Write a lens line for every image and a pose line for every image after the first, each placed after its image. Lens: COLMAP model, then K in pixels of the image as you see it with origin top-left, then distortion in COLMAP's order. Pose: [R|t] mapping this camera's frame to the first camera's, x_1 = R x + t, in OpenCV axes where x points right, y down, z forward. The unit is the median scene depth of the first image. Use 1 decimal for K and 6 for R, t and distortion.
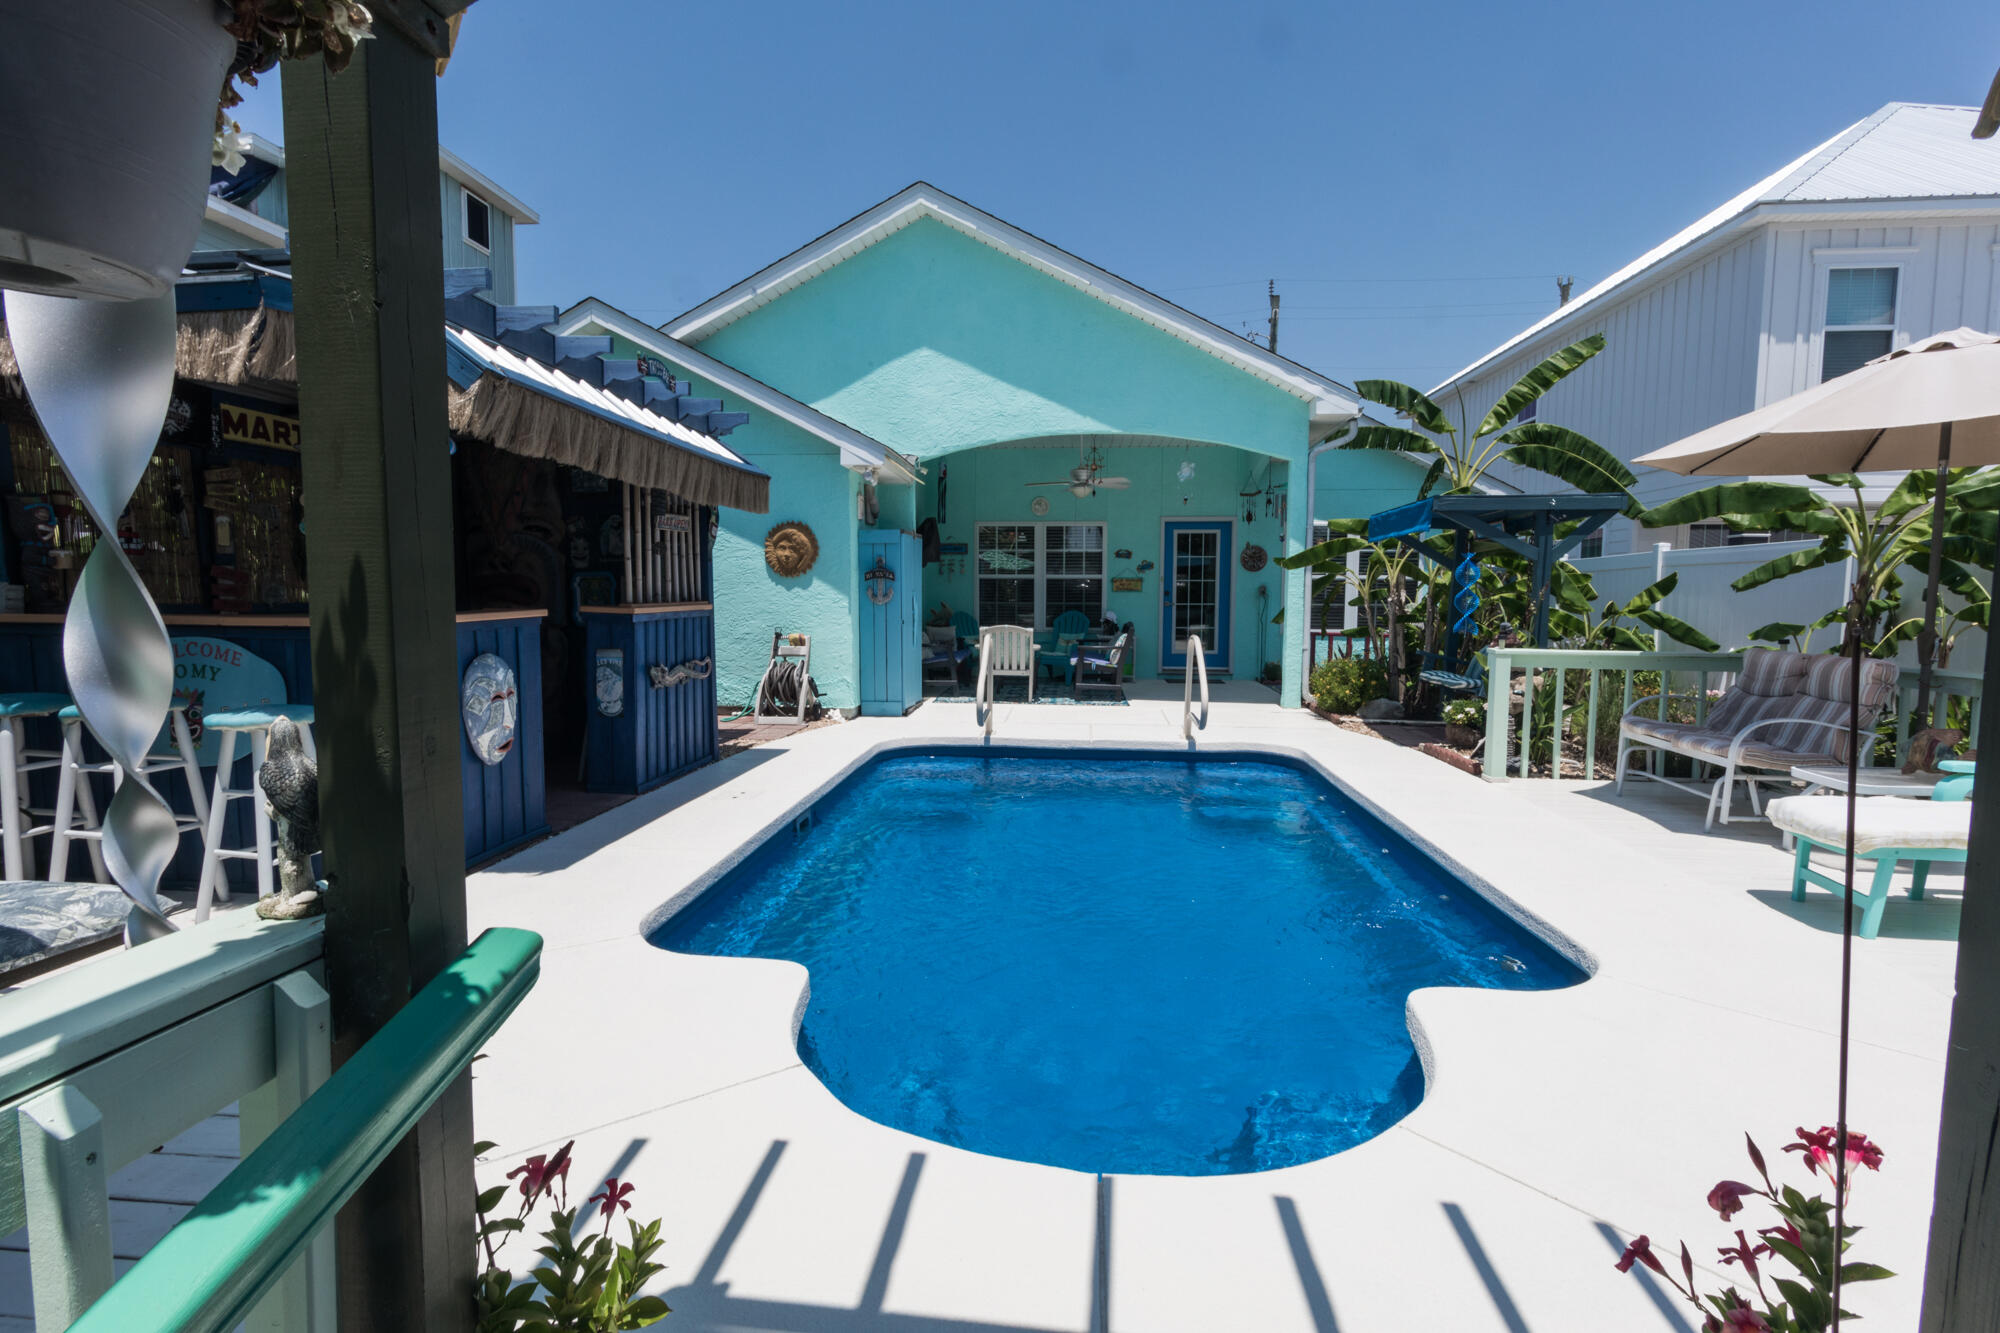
lens RADIAL K [[954.5, 0, 991.9], [0, 954.5, 665.1], [0, 0, 1]] dist [0.008469, -0.001575]
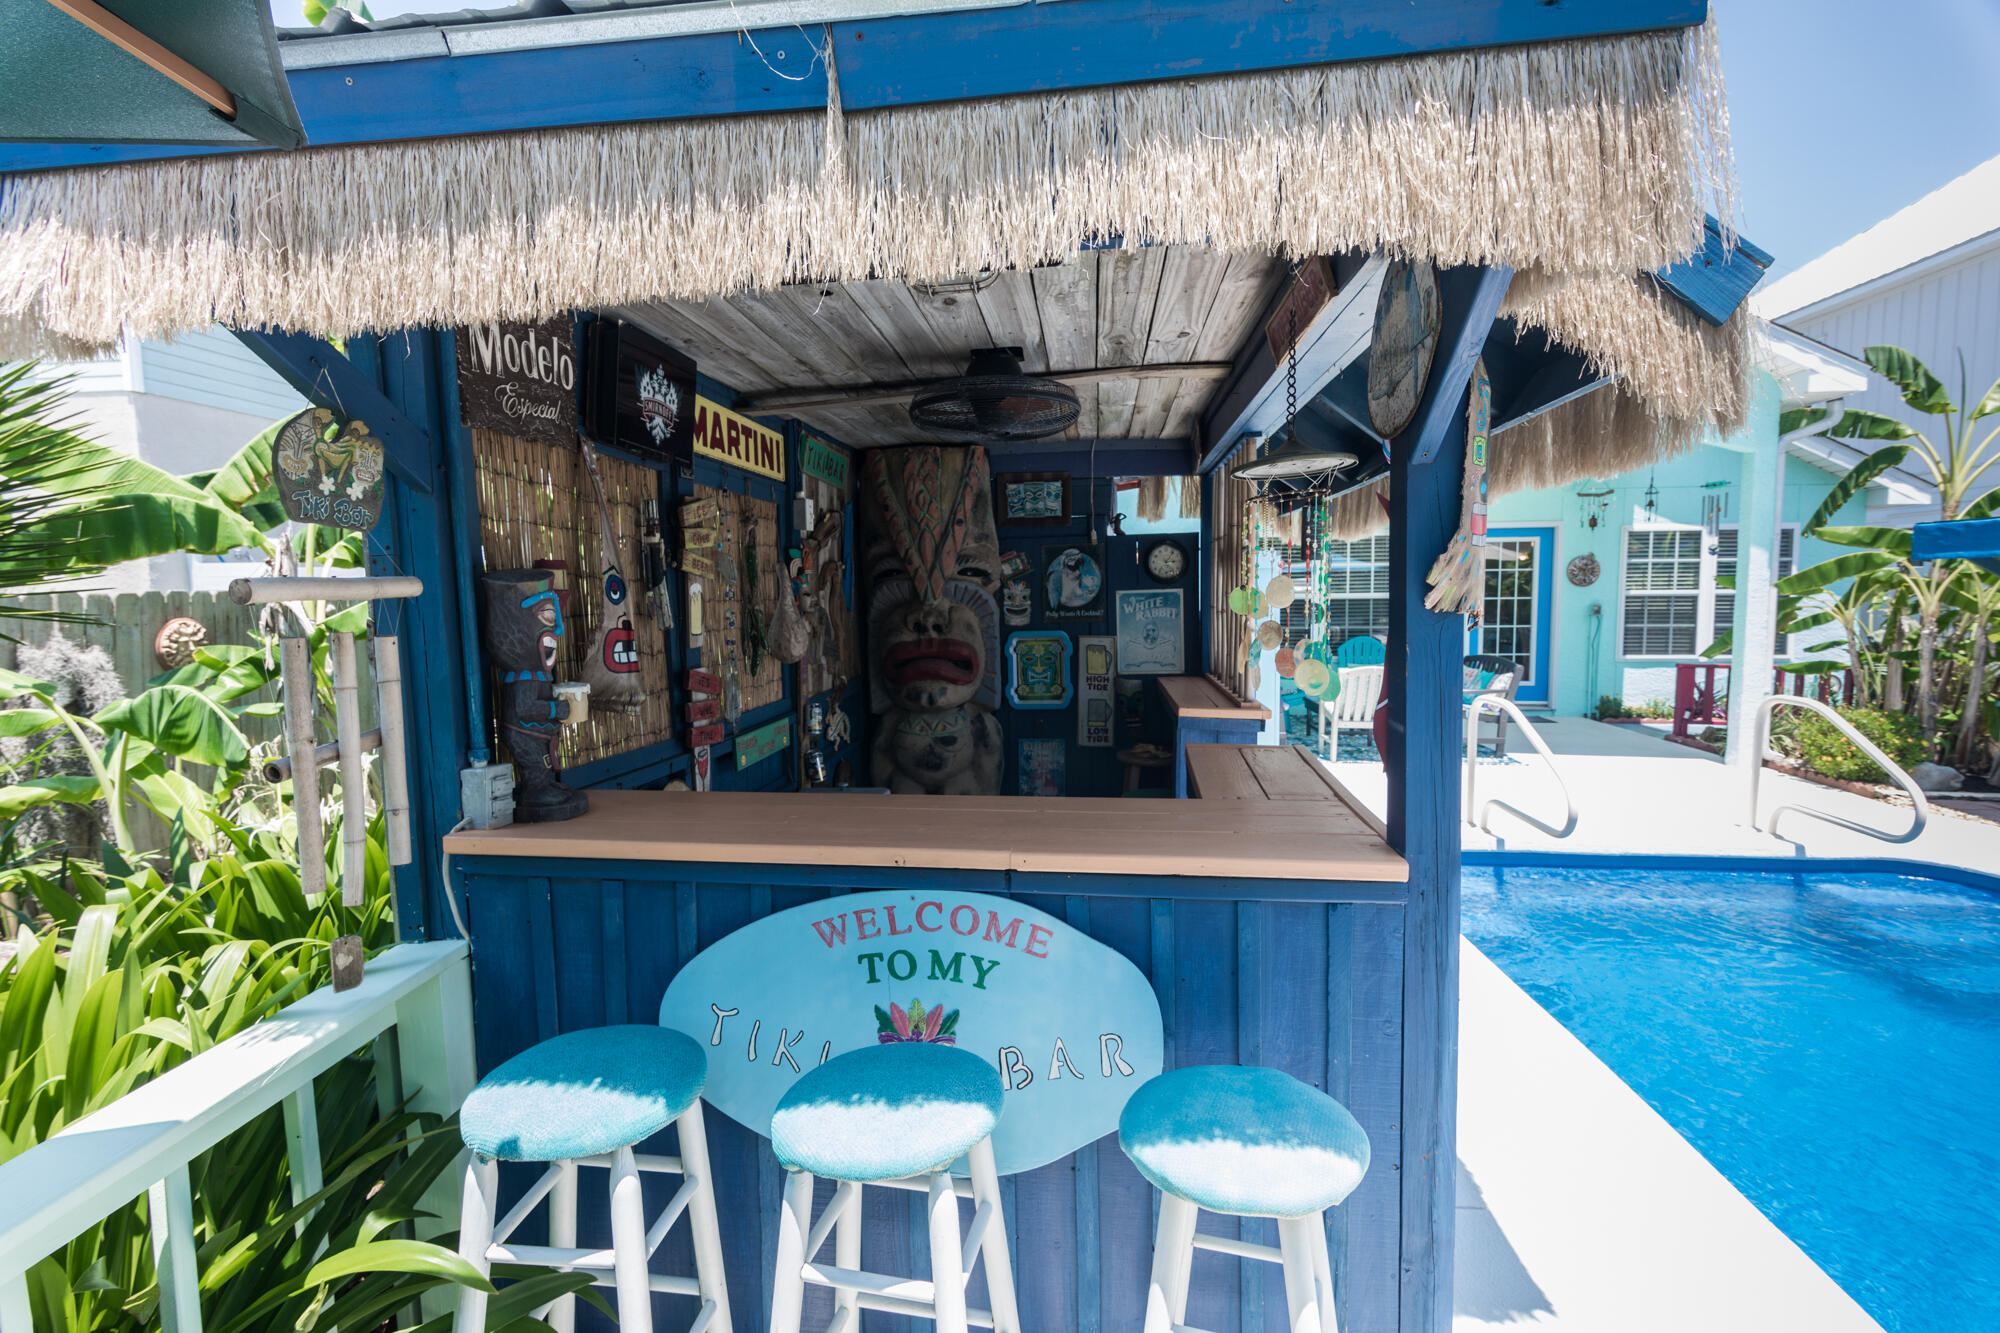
lens RADIAL K [[954.5, 0, 994.8], [0, 954.5, 670.2], [0, 0, 1]] dist [0.008469, -0.001575]
pose [[0.999725, -0.012479, -0.019862, -0.382937], [0.012631, 0.999892, 0.007529, -0.065781], [0.019765, -0.007778, 0.999774, 0.266274]]
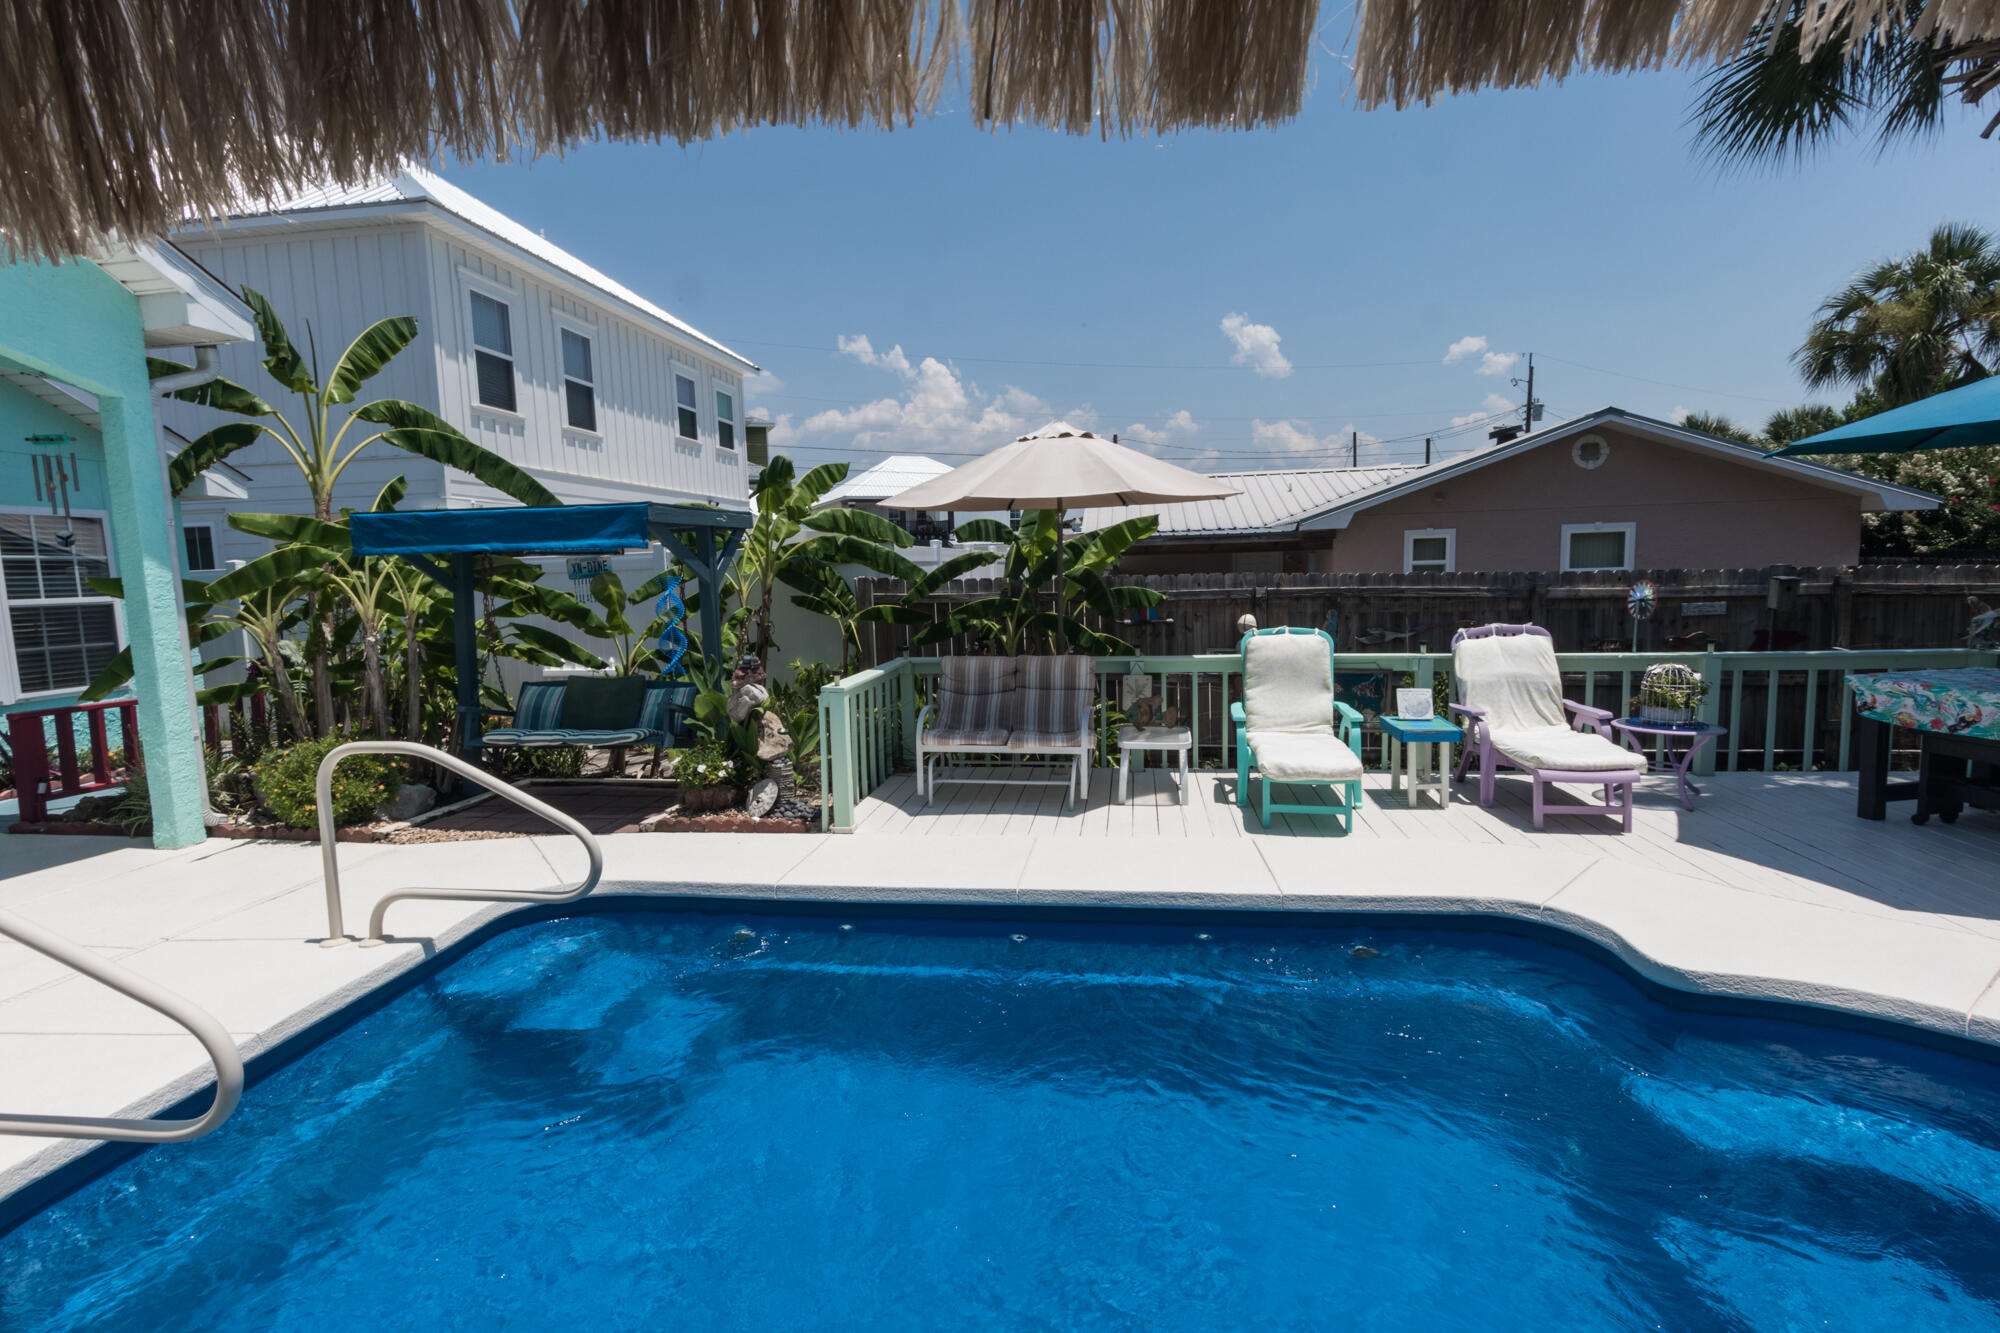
lens RADIAL K [[954.5, 0, 999.5], [0, 954.5, 668.6], [0, 0, 1]] dist [0.008469, -0.001575]
pose [[0.051205, -0.113766, 0.992187, -0.279241], [0.105585, 0.988539, 0.107899, -0.091027], [-0.993091, 0.099235, 0.062630, 0.642067]]
